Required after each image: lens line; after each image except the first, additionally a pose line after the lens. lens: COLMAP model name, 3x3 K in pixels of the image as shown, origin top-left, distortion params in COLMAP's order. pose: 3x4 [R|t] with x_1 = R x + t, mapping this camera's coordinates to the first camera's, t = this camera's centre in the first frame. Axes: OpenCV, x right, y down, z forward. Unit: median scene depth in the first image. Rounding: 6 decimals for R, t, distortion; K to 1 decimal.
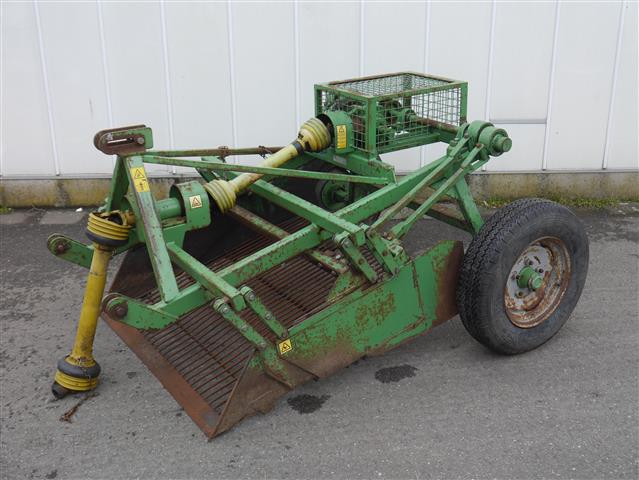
lens RADIAL K [[775.9, 0, 319.5], [0, 775.9, 240.0], [0, 0, 1]] dist [-0.032296, 0.009502]
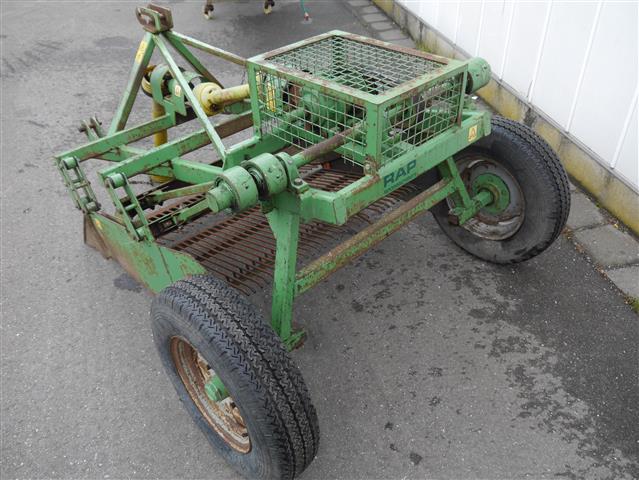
lens RADIAL K [[542.1, 0, 319.5], [0, 542.1, 240.0], [0, 0, 1]] dist [-0.025236, 0.000778]
pose [[0.183456, 0.603473, -0.775993, 0.617770], [-0.330813, 0.781249, 0.529351, -0.359543], [0.925693, 0.159596, 0.342961, 0.933914]]
